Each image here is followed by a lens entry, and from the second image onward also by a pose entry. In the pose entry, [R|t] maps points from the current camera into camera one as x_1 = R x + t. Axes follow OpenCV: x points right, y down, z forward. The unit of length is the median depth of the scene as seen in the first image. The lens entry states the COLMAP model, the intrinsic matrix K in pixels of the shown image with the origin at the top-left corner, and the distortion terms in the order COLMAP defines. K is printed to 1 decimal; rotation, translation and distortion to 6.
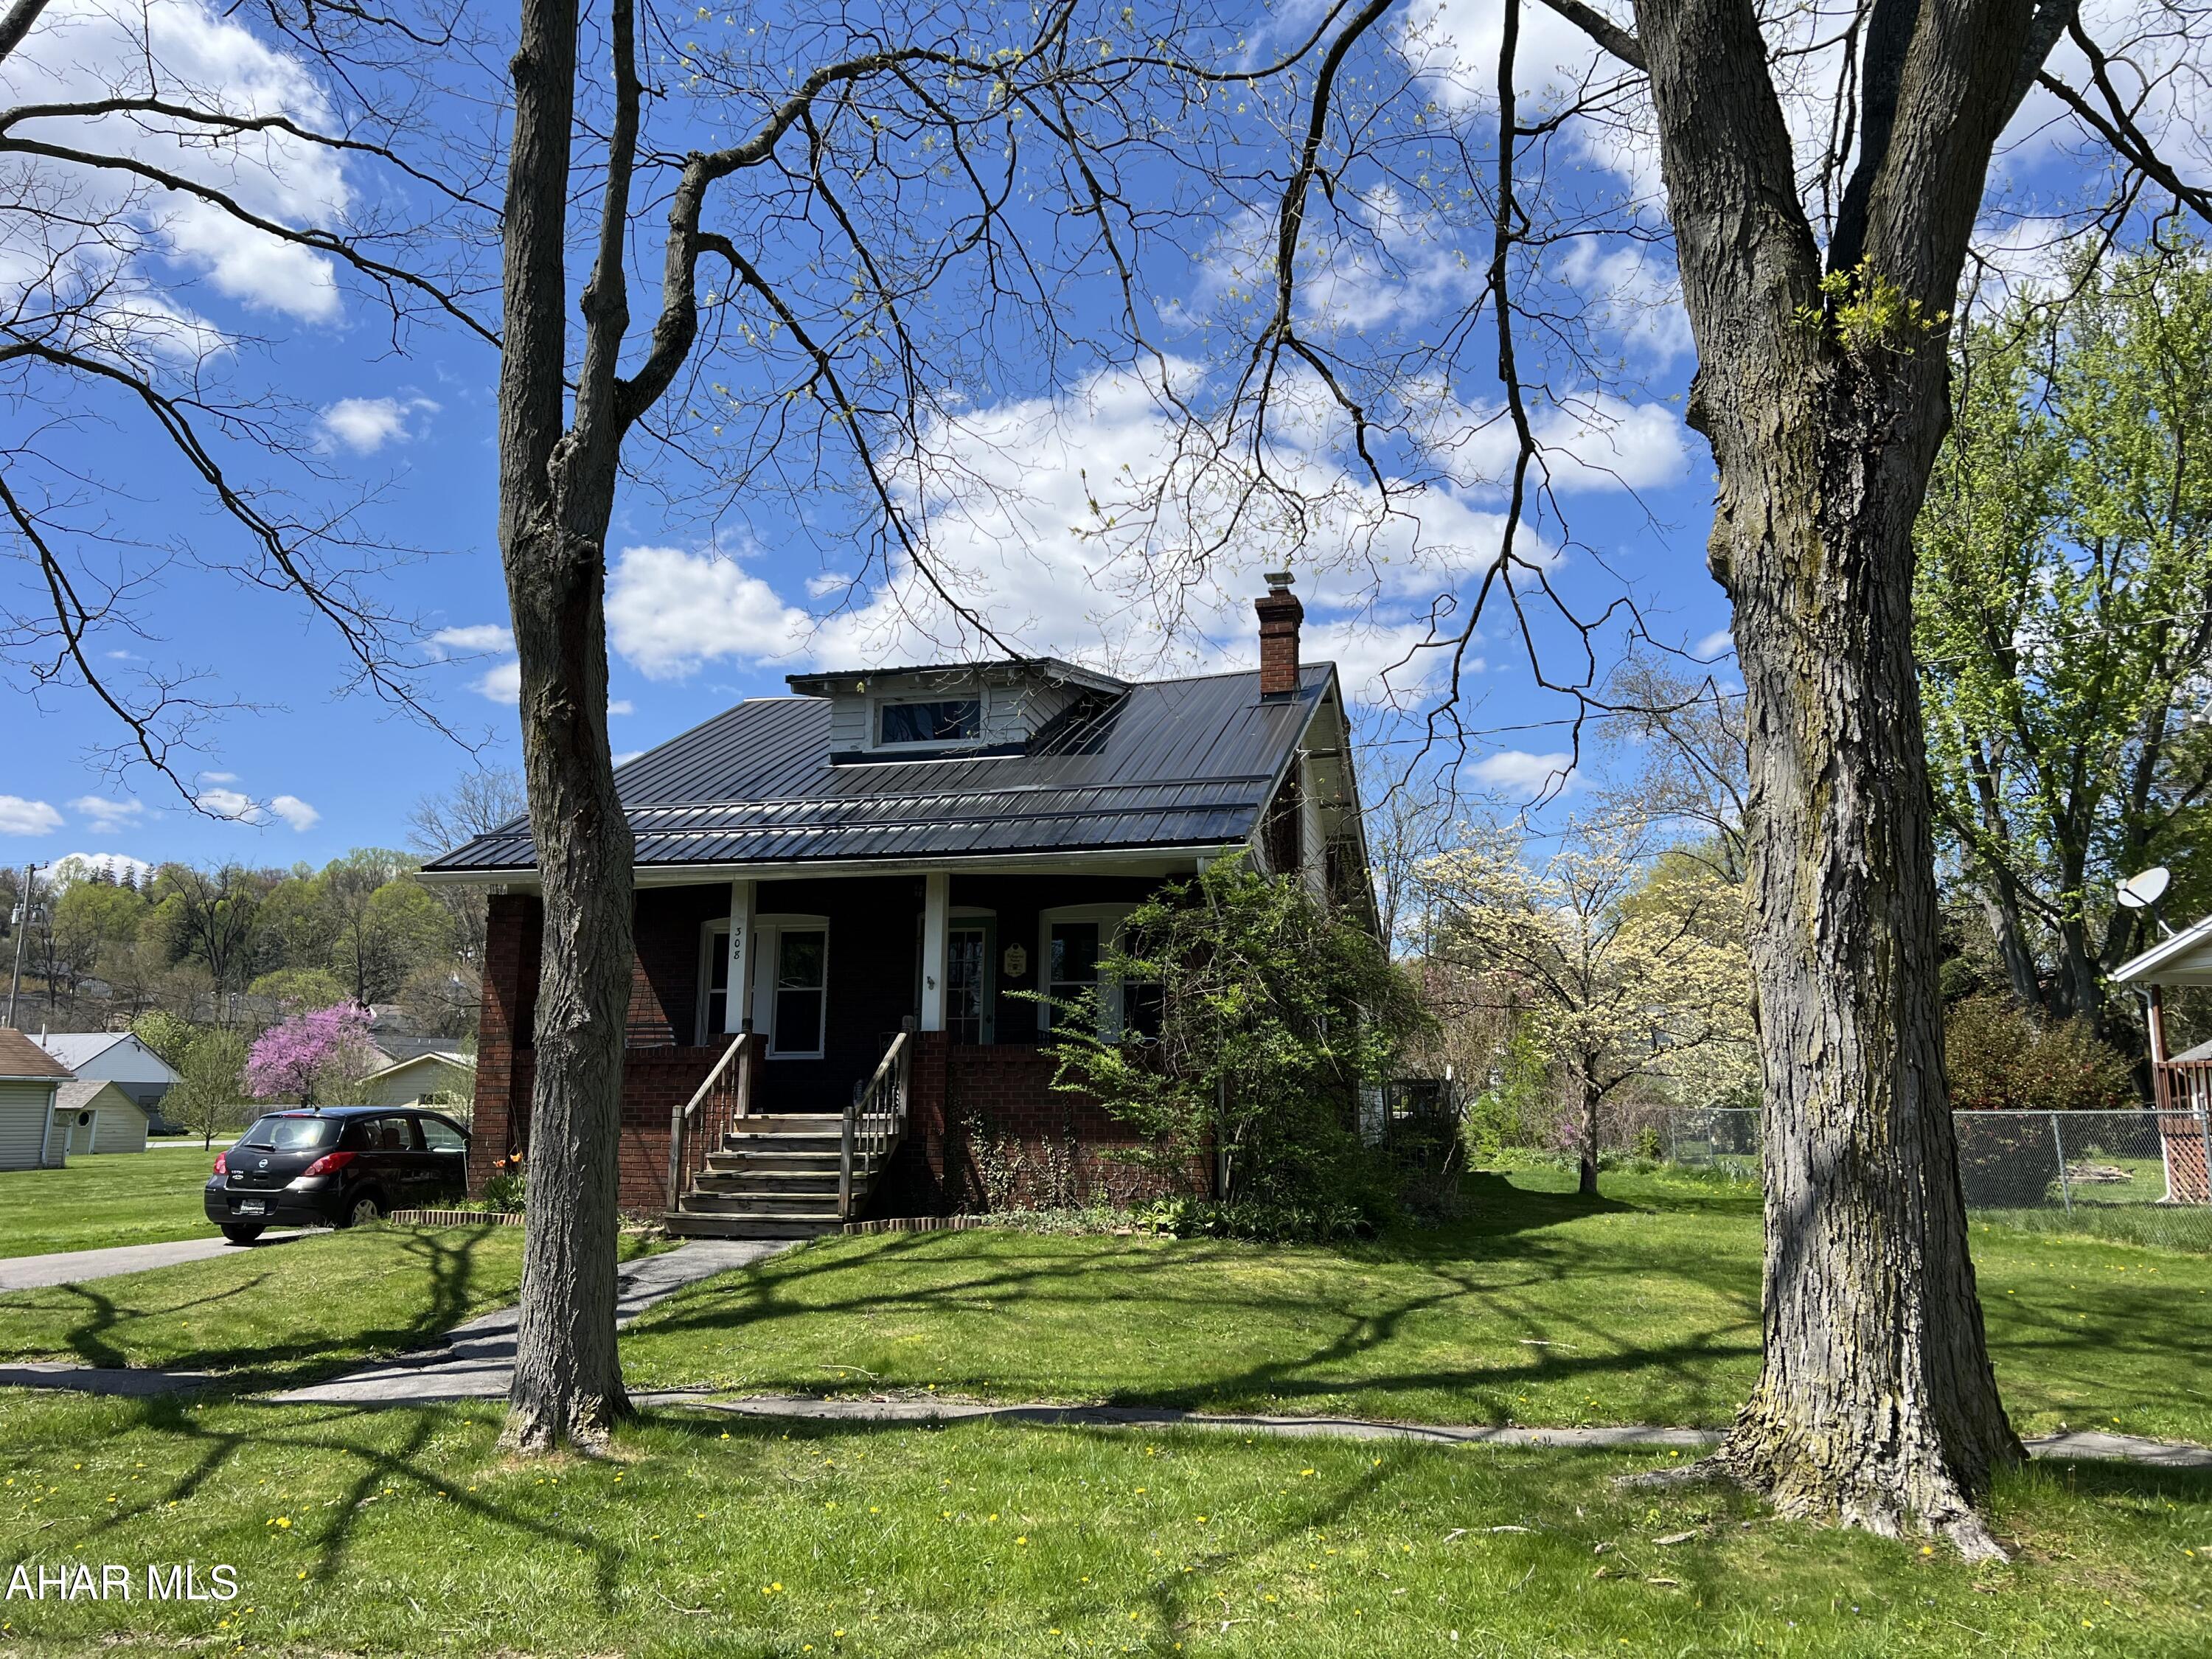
lens RADIAL K [[1716.9, 0, 1095.6], [0, 1716.9, 827.9], [0, 0, 1]] dist [0.035114, -0.006487]
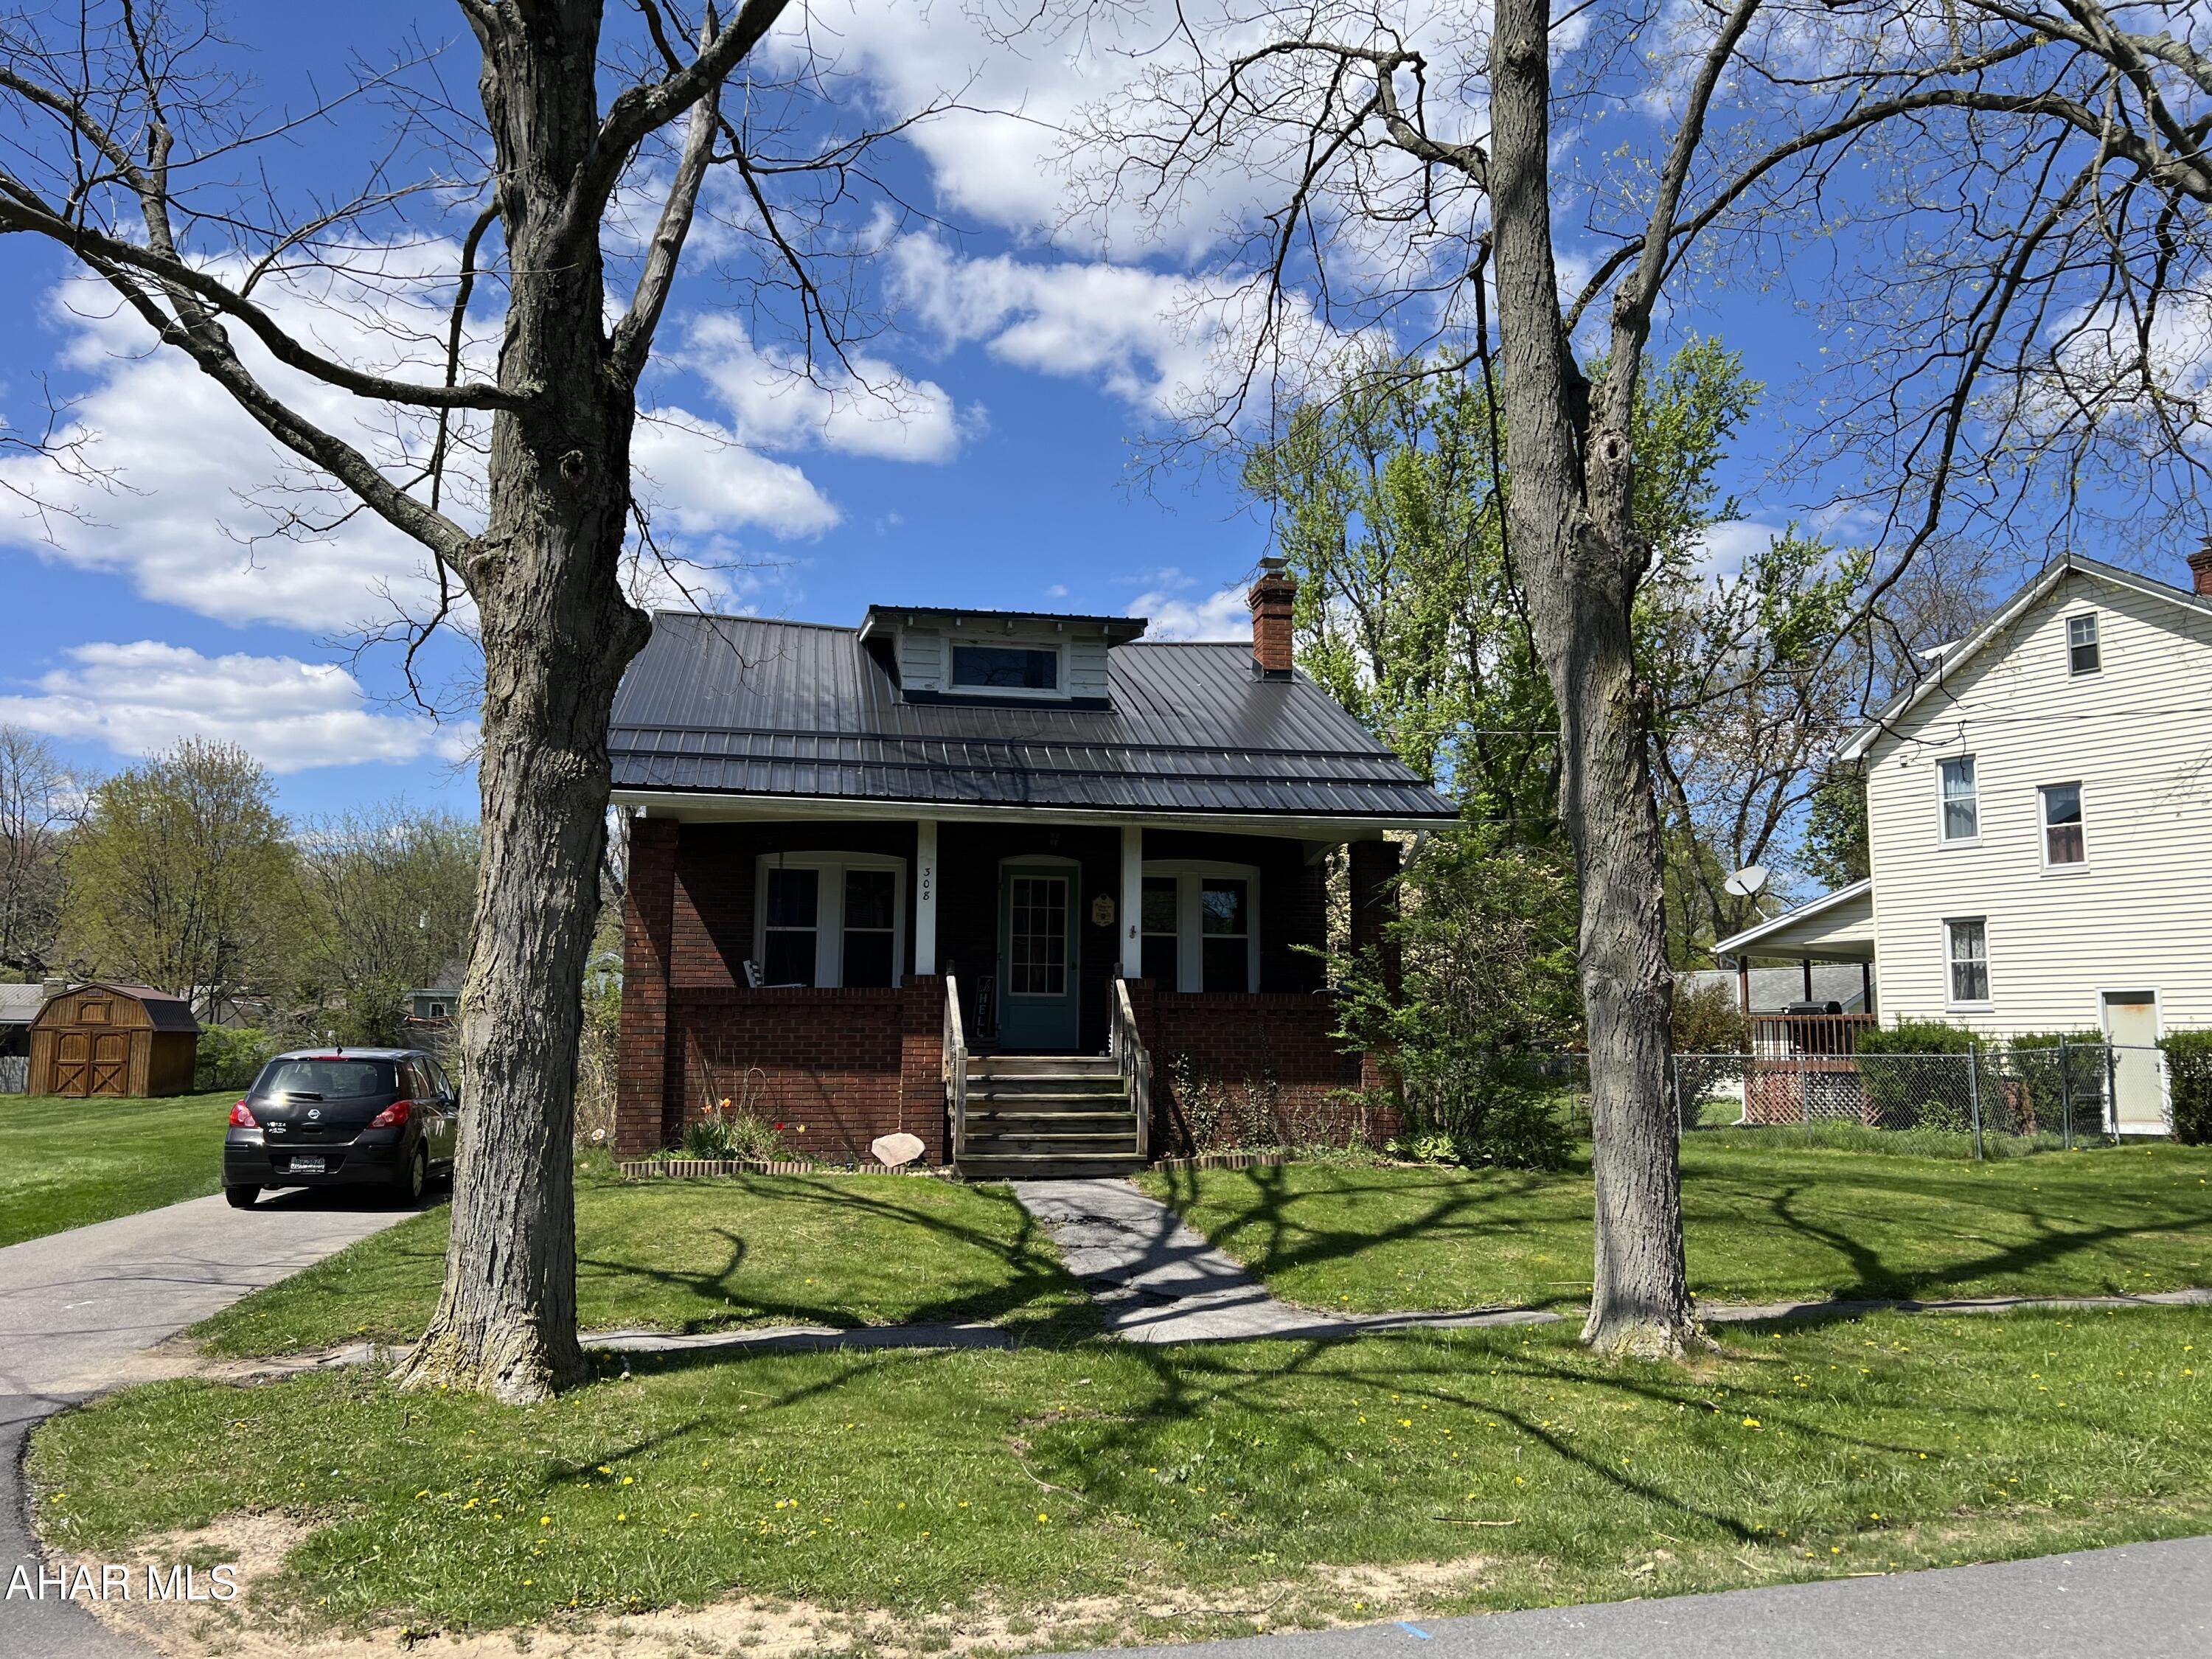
lens RADIAL K [[1692.1, 0, 1106.0], [0, 1692.1, 842.4], [0, 0, 1]] dist [0.073745, -0.082243]
pose [[0.901484, 0.055306, 0.429264, -0.543750], [-0.072687, 0.997062, 0.024187, 0.012386], [-0.426665, -0.053006, 0.902855, 0.083177]]
